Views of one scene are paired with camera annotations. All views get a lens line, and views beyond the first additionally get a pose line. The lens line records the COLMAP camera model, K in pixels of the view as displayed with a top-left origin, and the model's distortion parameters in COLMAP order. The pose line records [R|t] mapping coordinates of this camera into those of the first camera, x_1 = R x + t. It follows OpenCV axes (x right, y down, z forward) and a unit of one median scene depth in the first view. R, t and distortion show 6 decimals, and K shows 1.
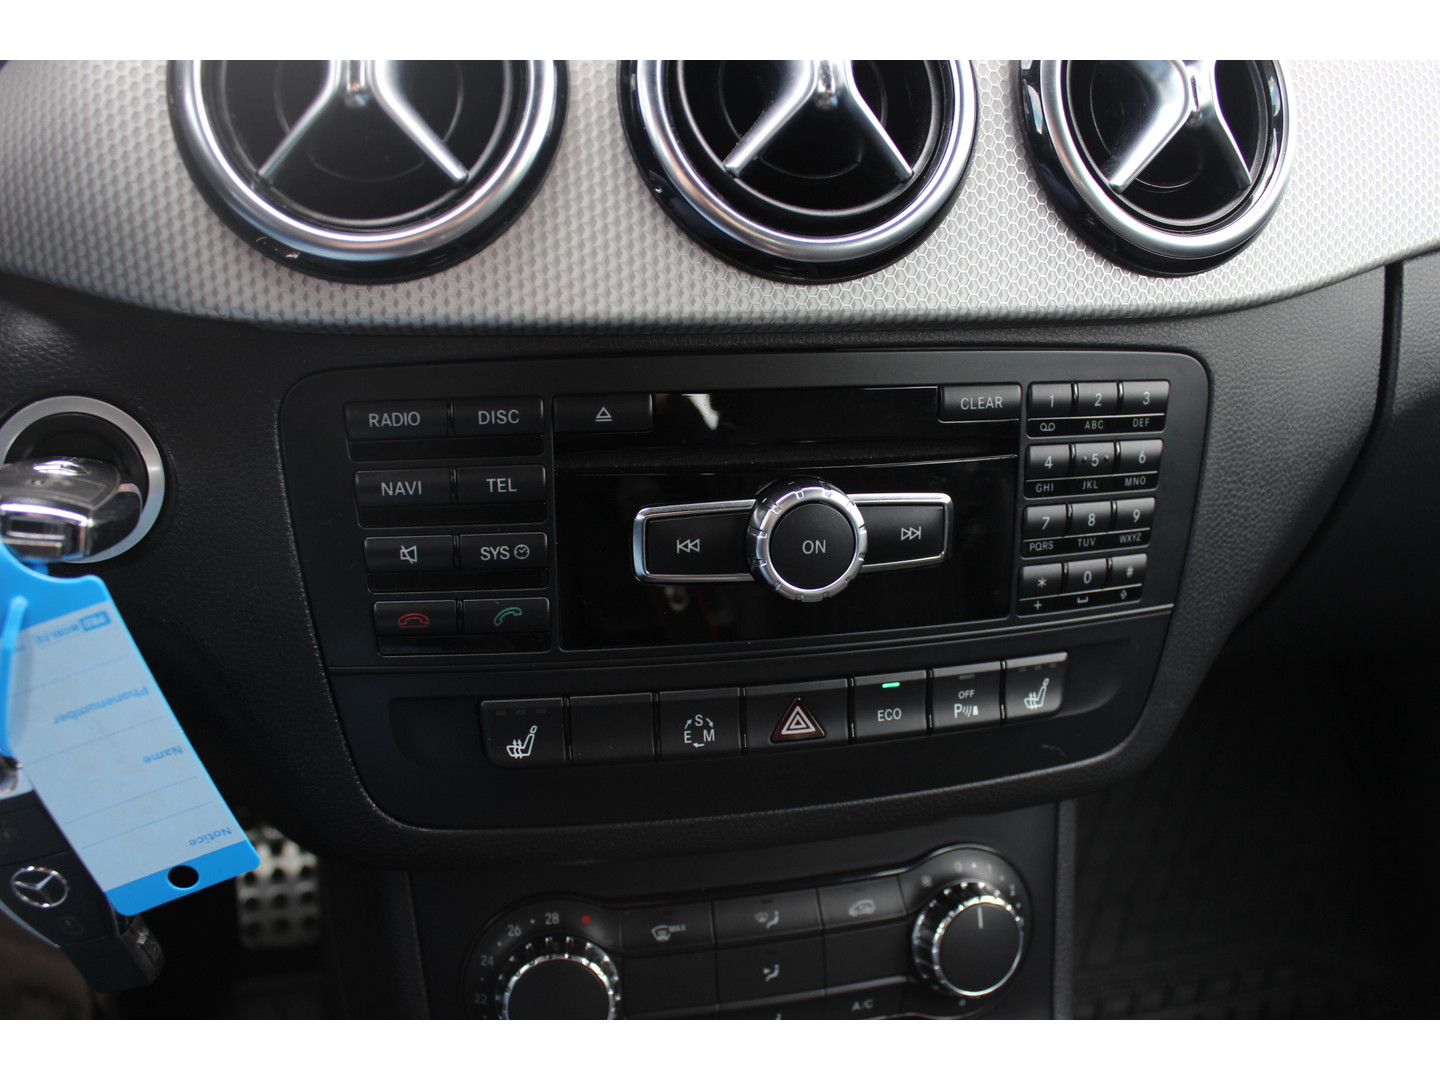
lens RADIAL K [[1291.4, 0, 720.0], [0, 1291.4, 540.0], [0, 0, 1]] dist [-0.148501, 0.106232]
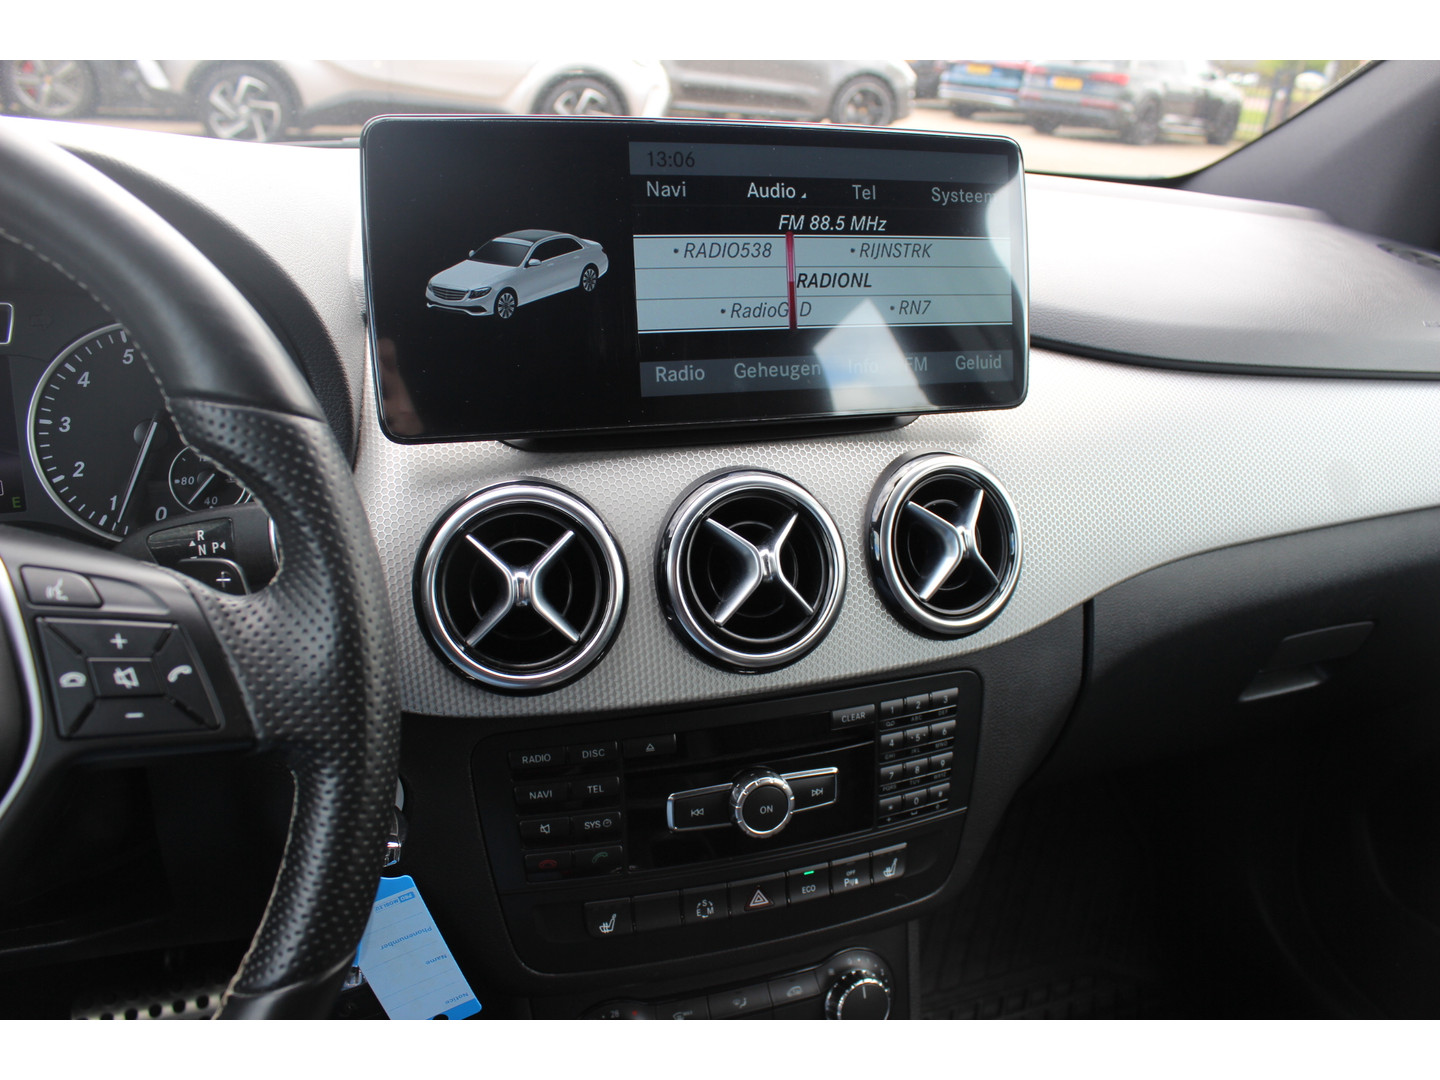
lens RADIAL K [[1180.6, 0, 719.4], [0, 1180.6, 544.3], [0, 0, 1]] dist [-0.185442, 0.174244]
pose [[0.994223, -0.040543, 0.099379, -0.140115], [0.044156, 0.998431, -0.034425, -0.309988], [-0.097828, 0.038614, 0.994454, -0.644187]]
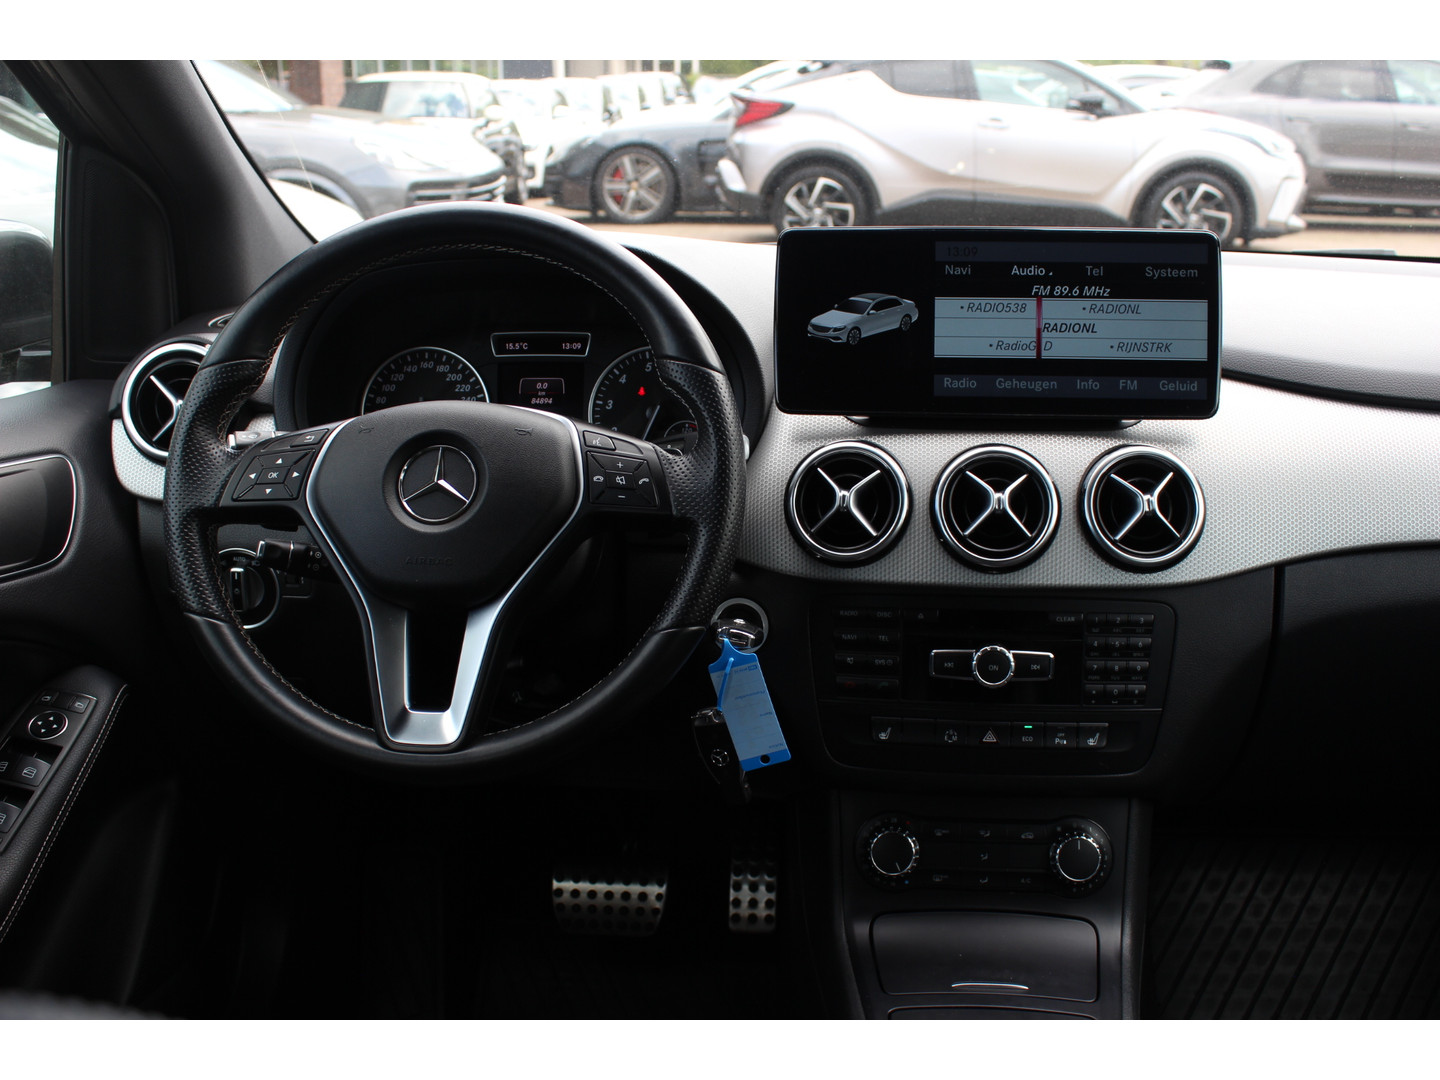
lens RADIAL K [[1439.7, 0, 720.0], [0, 1439.7, 540.0], [0, 0, 1]] dist [-0.140518, 0.175340]
pose [[0.941419, 0.035540, -0.335362, 0.529992], [-0.092318, 0.983605, -0.154915, 0.260652], [0.324358, 0.176800, 0.929265, -2.047318]]
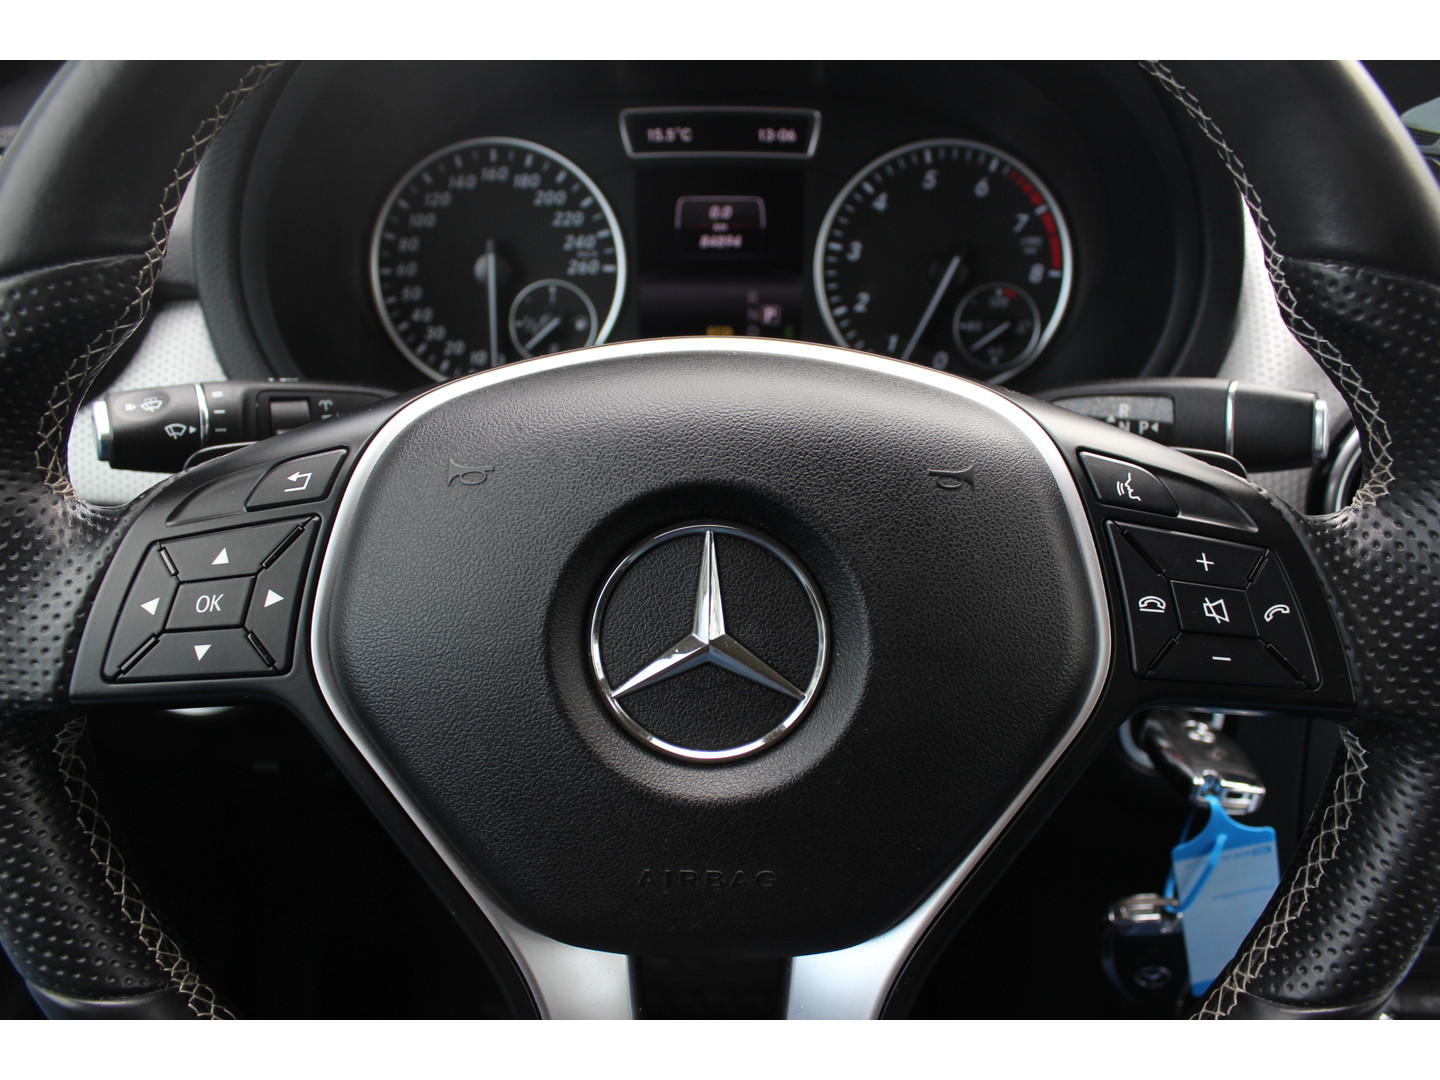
lens RADIAL K [[1127.9, 0, 720.0], [0, 1127.9, 540.0], [0, 0, 1]] dist [-0.178347, 0.123655]
pose [[0.971313, 0.087632, -0.221070, -0.723984], [-0.063300, 0.991363, 0.114854, -0.363269], [0.229226, -0.097566, 0.968471, -0.413820]]
